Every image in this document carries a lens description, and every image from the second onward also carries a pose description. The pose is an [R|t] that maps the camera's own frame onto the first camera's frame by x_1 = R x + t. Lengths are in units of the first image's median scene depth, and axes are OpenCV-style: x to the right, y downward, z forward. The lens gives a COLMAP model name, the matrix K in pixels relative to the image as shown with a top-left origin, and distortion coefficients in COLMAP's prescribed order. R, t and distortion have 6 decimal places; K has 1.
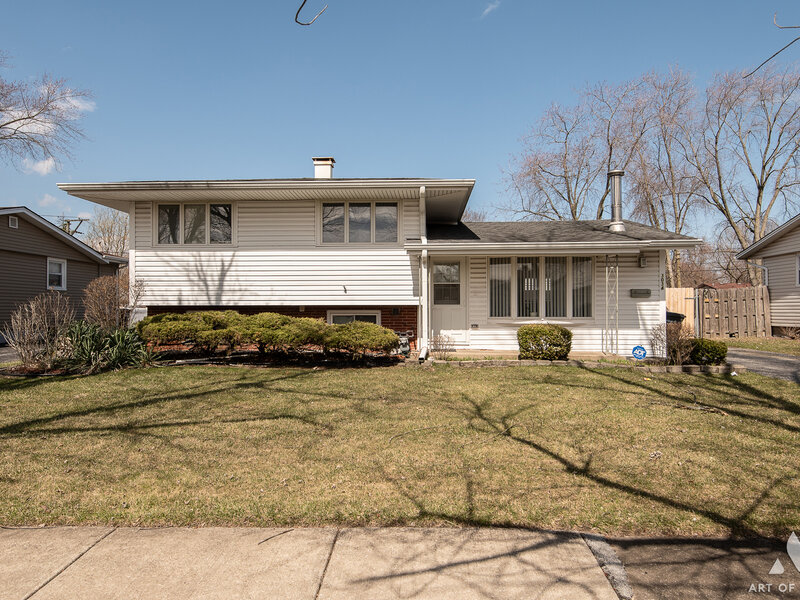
lens RADIAL K [[507.7, 0, 400.0], [0, 507.7, 300.0], [0, 0, 1]] dist [0.008805, 0.001425]
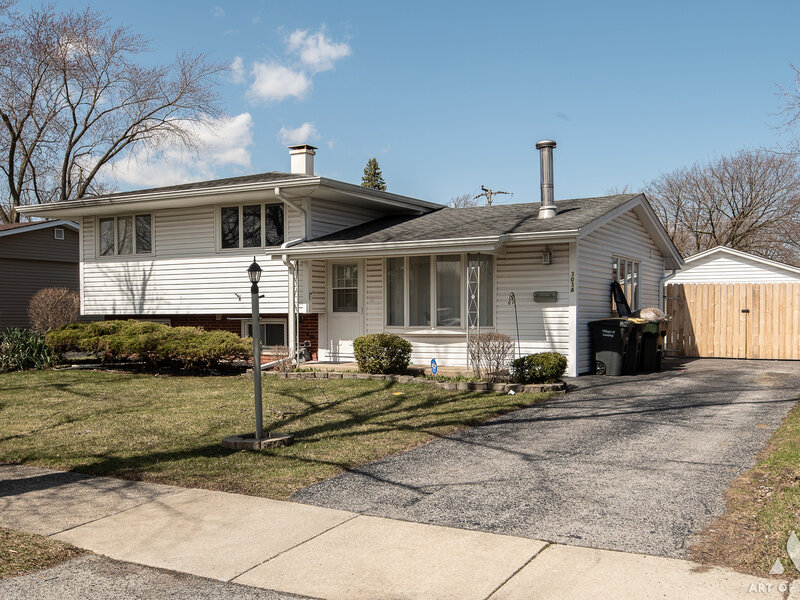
lens RADIAL K [[755.2, 0, 400.0], [0, 755.2, 300.0], [0, 0, 1]] dist [-0.003096, -0.002080]
pose [[0.915805, -0.012646, -0.401425, 0.722736], [0.011097, 0.999919, -0.006183, -0.002989], [0.401471, 0.001207, 0.915871, -0.175767]]
